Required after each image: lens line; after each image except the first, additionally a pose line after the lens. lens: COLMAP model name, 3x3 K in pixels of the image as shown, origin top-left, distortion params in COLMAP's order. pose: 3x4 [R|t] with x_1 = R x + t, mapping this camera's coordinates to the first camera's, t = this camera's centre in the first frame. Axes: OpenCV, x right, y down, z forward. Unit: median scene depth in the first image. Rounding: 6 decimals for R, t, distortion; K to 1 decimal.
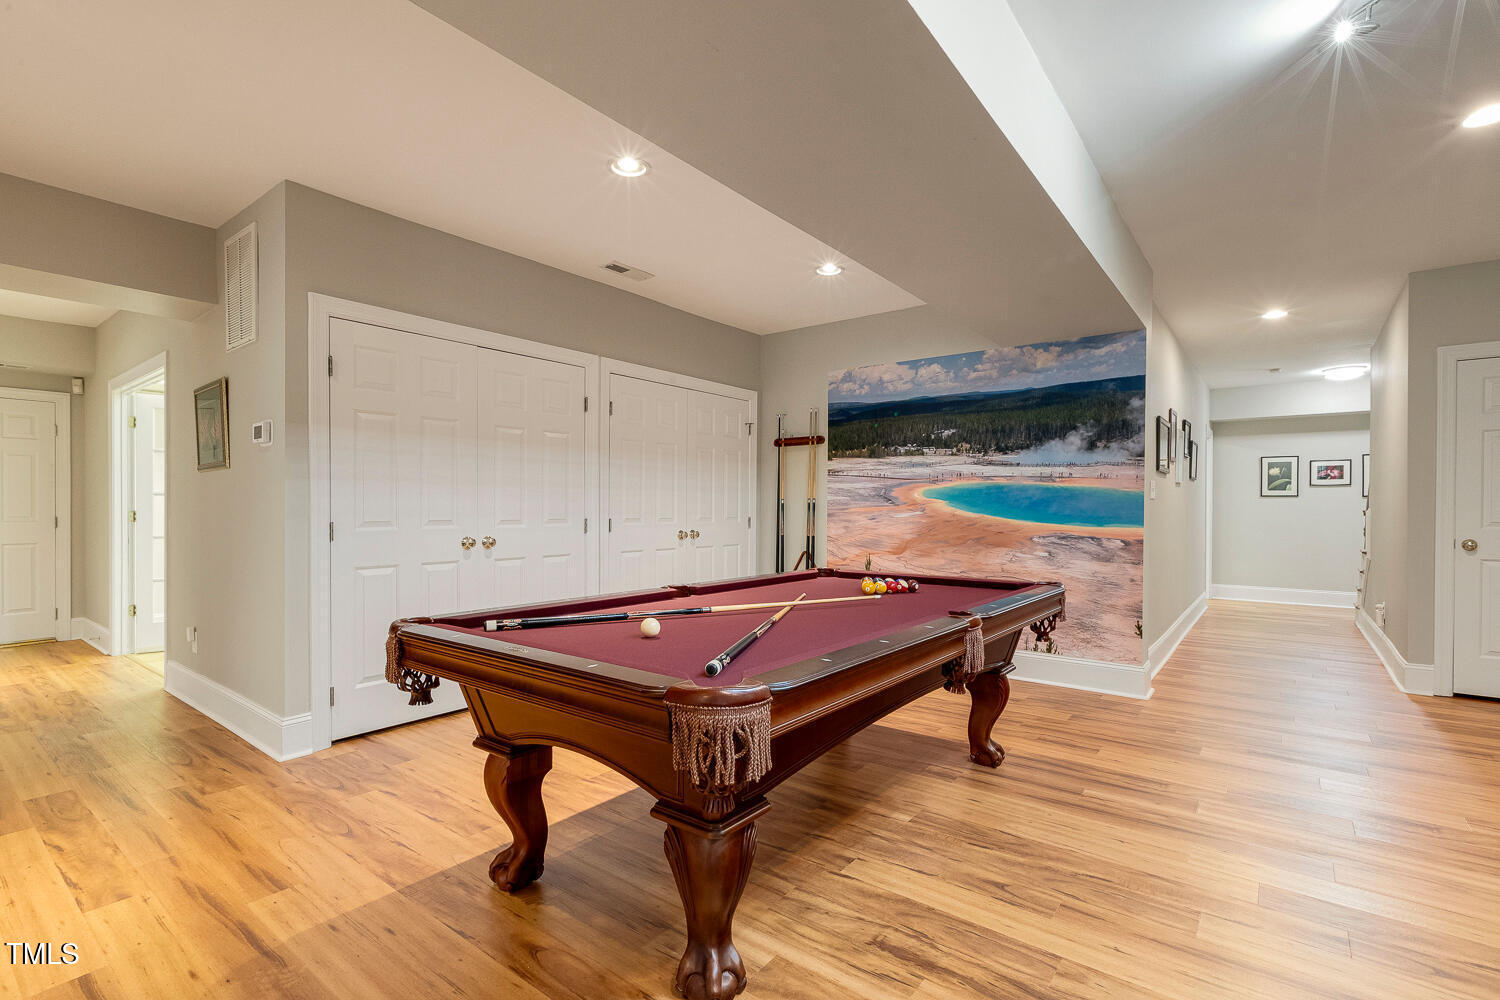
lens RADIAL K [[685.0, 0, 754.8], [0, 685.0, 506.5], [0, 0, 1]] dist [-0.002355, -0.000356]
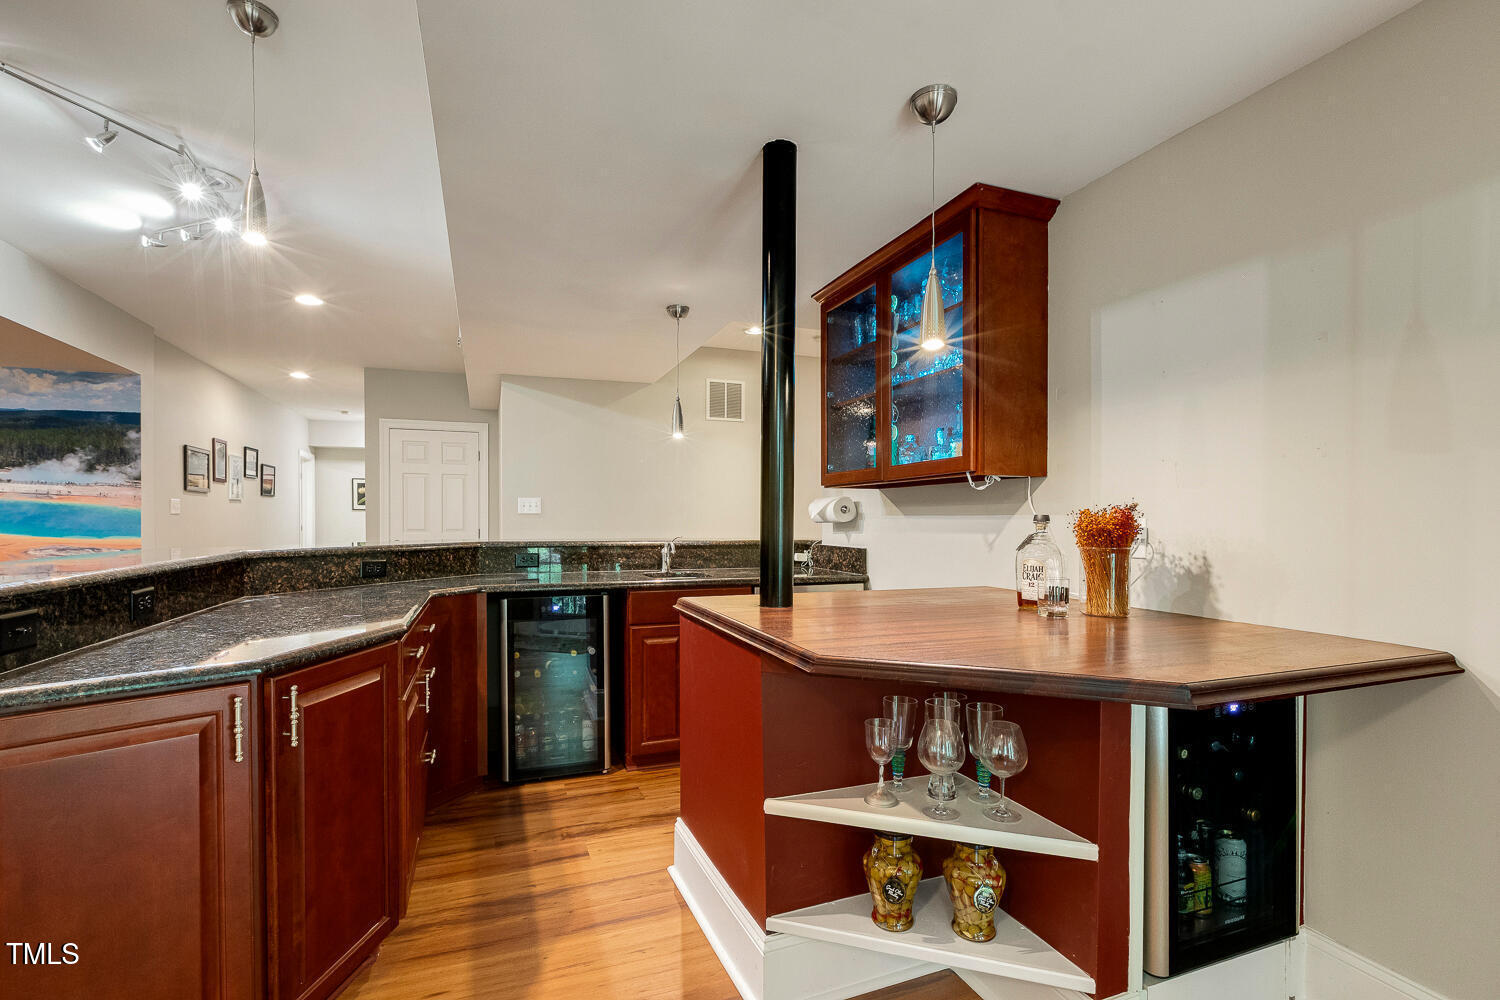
lens RADIAL K [[685.0, 0, 753.8], [0, 685.0, 523.4], [0, 0, 1]] dist [-0.002355, -0.000356]
pose [[0.508155, -0.012009, 0.861182, 0.070015], [0.002534, 0.999919, 0.012448, -0.007716], [-0.861262, -0.004143, 0.508144, -0.518194]]
